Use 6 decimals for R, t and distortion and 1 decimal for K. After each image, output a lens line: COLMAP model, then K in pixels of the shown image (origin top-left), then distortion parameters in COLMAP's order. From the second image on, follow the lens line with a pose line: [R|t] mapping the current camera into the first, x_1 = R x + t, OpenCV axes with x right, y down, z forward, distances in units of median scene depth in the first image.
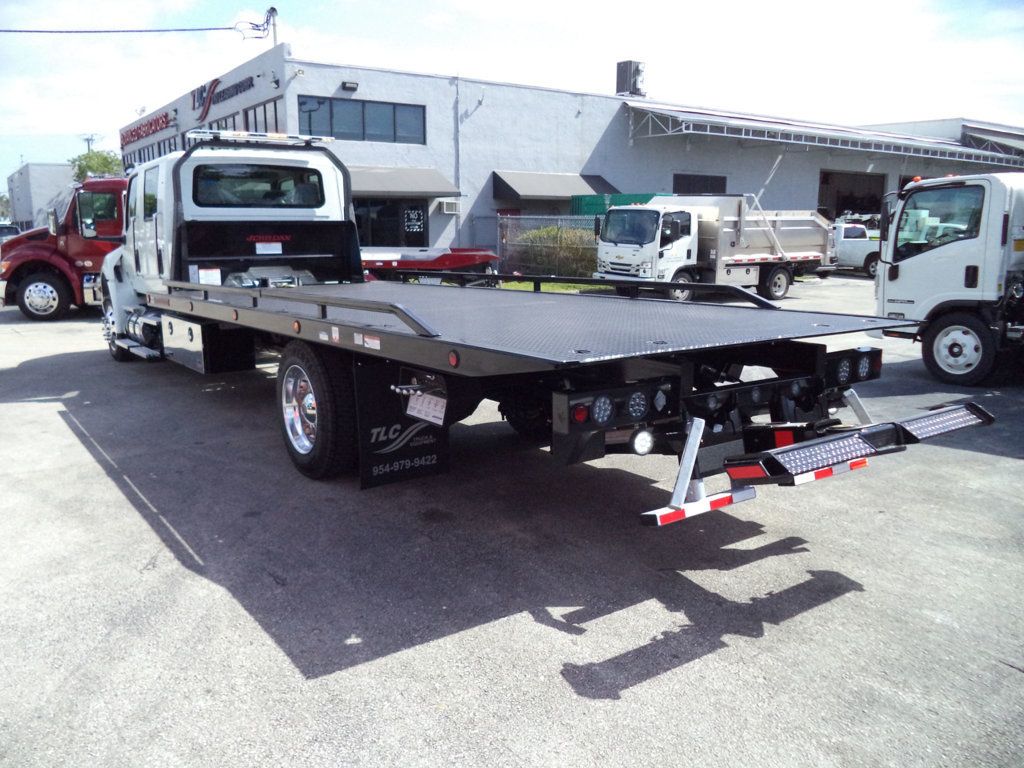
lens RADIAL K [[829.8, 0, 527.6], [0, 829.8, 384.1], [0, 0, 1]] dist [-0.022086, -0.006547]
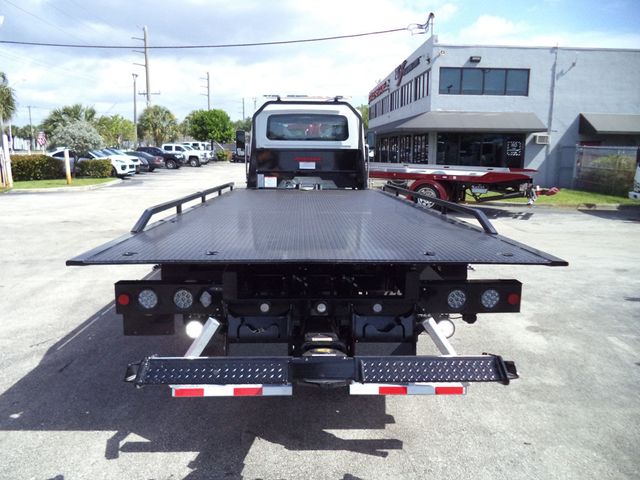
lens RADIAL K [[529.6, 0, 329.4], [0, 529.6, 238.3], [0, 0, 1]] dist [-0.024423, -0.006519]
pose [[0.837123, 0.102049, -0.537411, 0.133078], [-0.114397, 0.993380, 0.010437, -0.018205], [0.534919, 0.052741, 0.843256, 0.075456]]
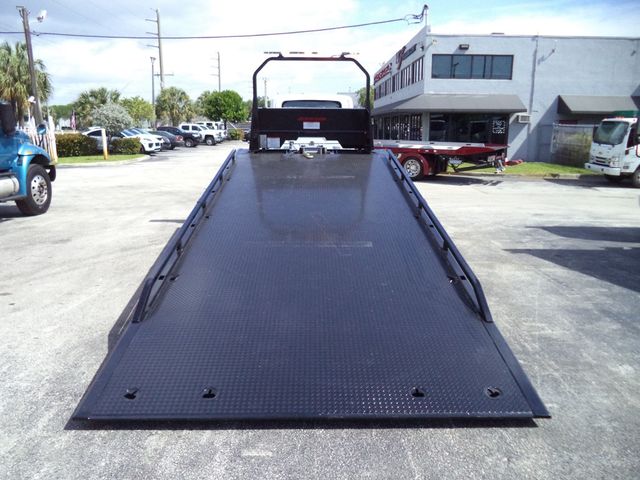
lens RADIAL K [[534.6, 0, 329.6], [0, 534.6, 237.3], [0, 0, 1]] dist [-0.022058, 0.000852]
pose [[0.826910, 0.120627, -0.549243, 0.240048], [-0.114080, 0.992397, 0.046202, 0.008602], [0.550640, 0.024452, 0.834384, -0.060067]]
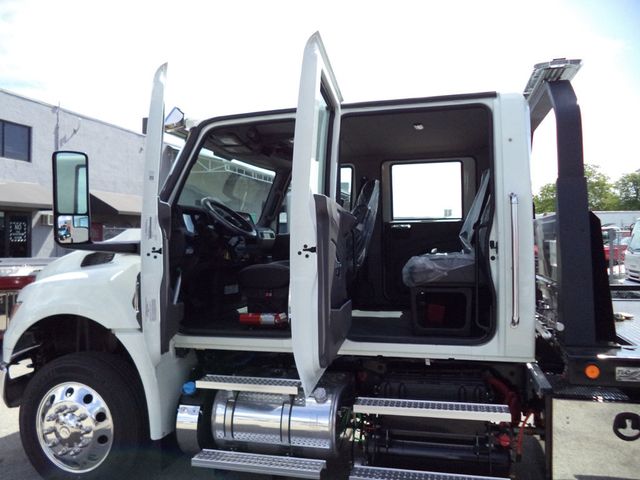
lens RADIAL K [[522.0, 0, 334.2], [0, 522.0, 241.7], [0, 0, 1]] dist [-0.017633, -0.007097]
pose [[0.784049, -0.005534, 0.620674, -0.293857], [0.119177, 0.982697, -0.141786, -0.058594], [-0.609150, 0.185137, 0.771142, 0.333727]]
